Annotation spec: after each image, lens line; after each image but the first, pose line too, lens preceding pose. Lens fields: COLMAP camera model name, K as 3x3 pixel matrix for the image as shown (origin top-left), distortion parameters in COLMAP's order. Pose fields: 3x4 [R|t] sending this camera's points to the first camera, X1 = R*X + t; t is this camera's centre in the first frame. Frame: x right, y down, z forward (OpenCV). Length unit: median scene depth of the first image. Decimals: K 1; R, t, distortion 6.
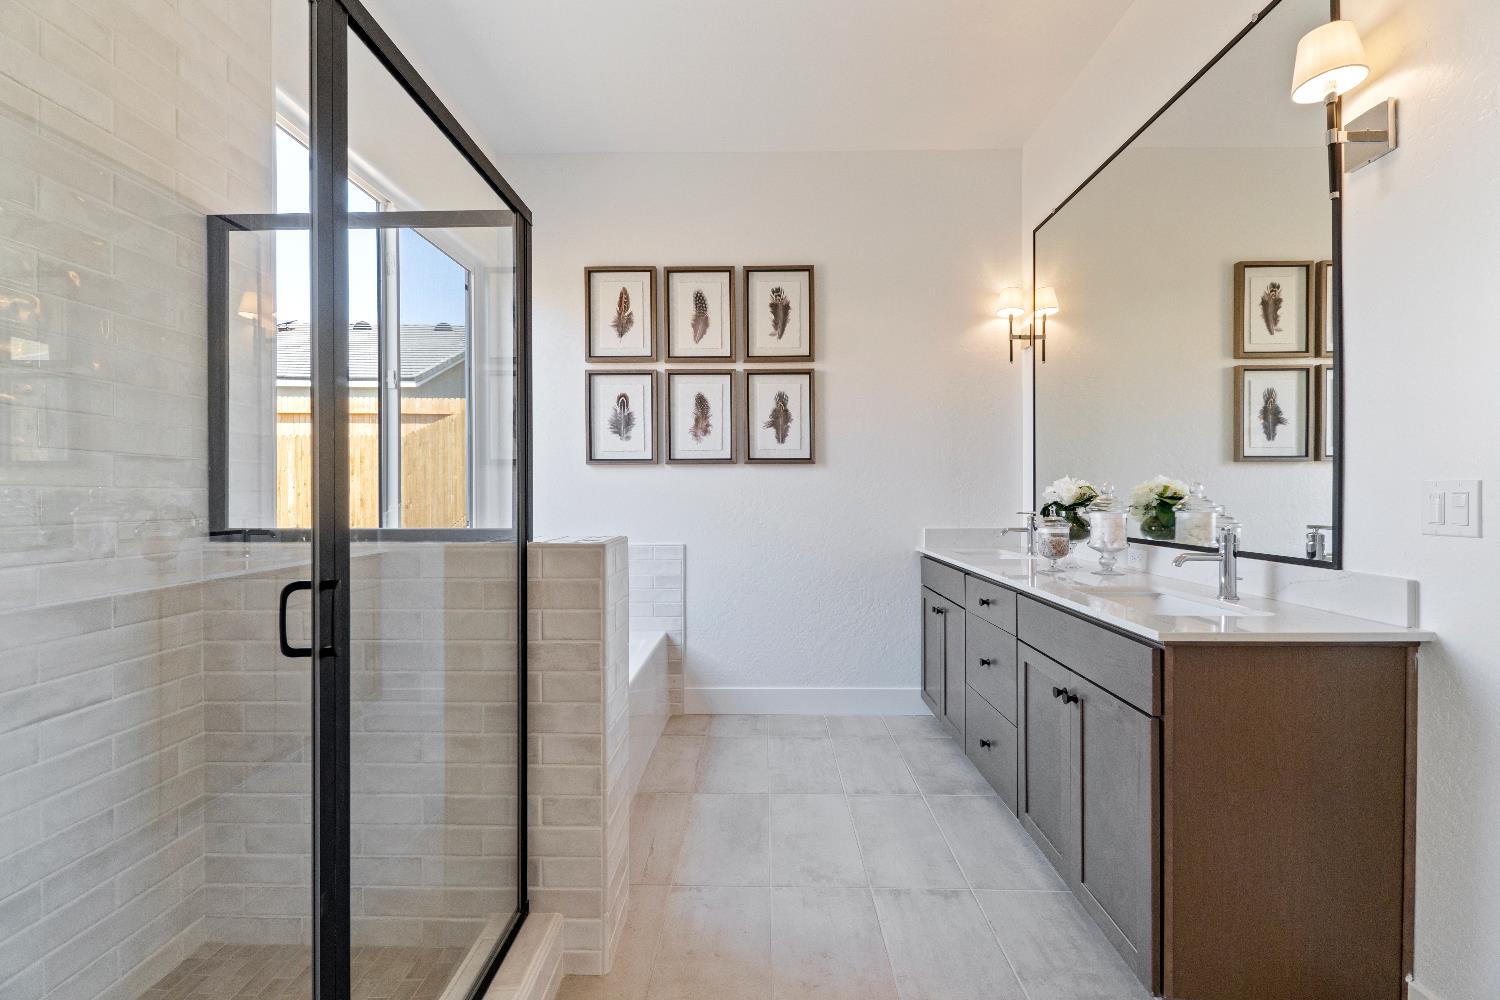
lens RADIAL K [[732.6, 0, 748.3], [0, 732.6, 501.3], [0, 0, 1]] dist [0.002955, -0.001294]
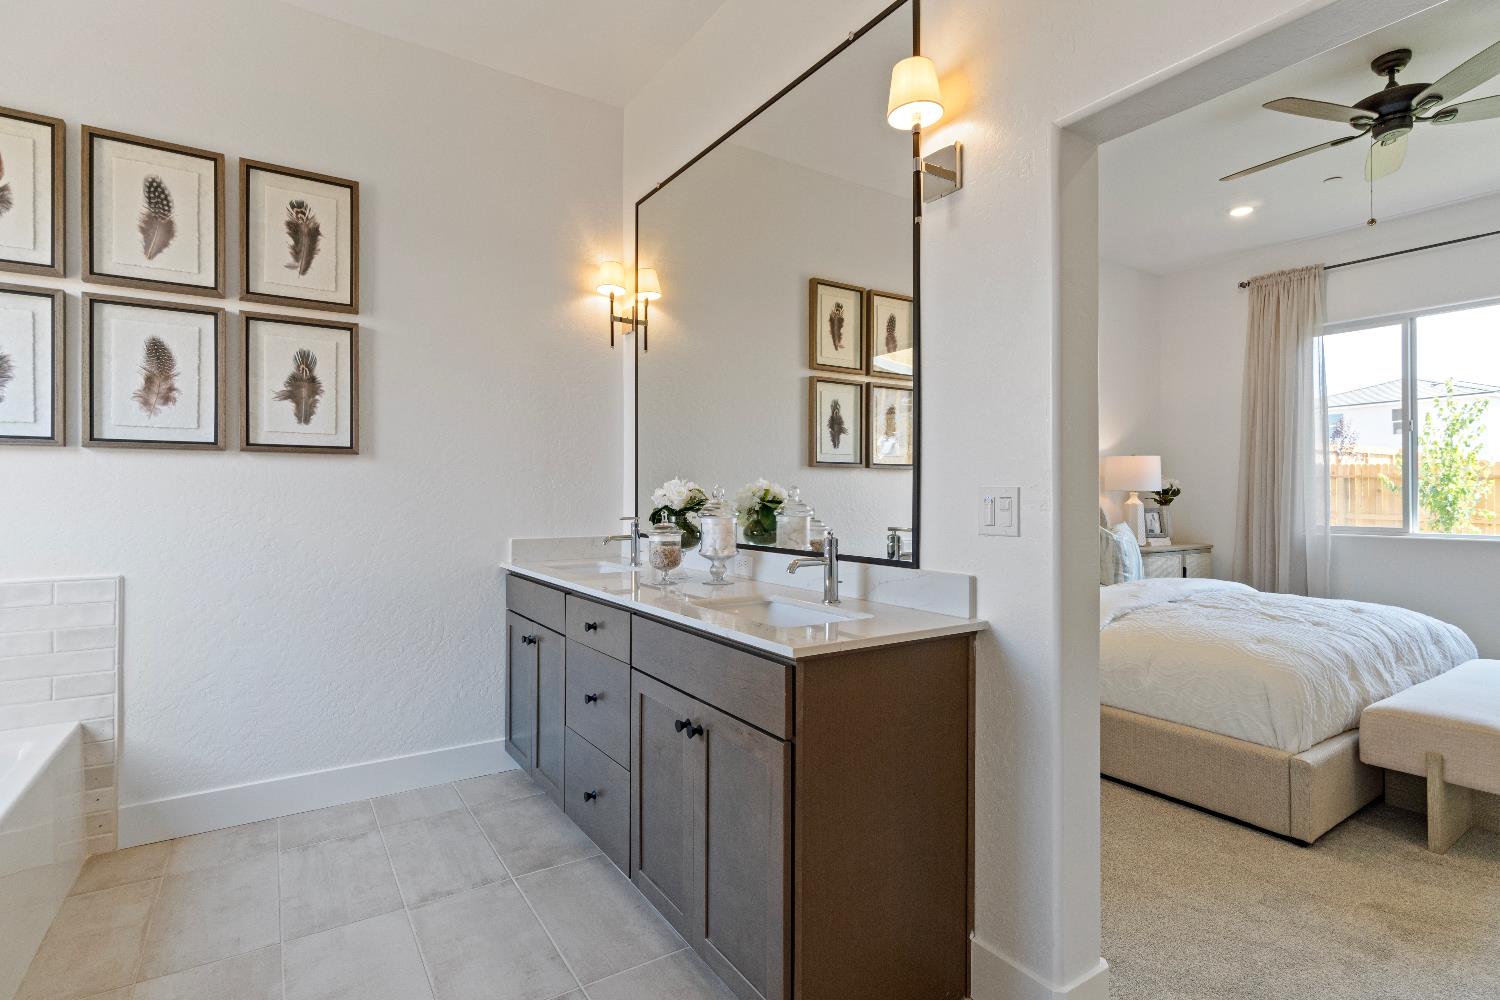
lens RADIAL K [[732.6, 0, 751.2], [0, 732.6, 492.0], [0, 0, 1]] dist [0.002955, -0.001294]
pose [[0.816823, 0.006748, 0.576849, -0.010801], [0.001634, 0.999901, -0.014010, -0.003553], [-0.576886, 0.012387, 0.816731, 0.195905]]
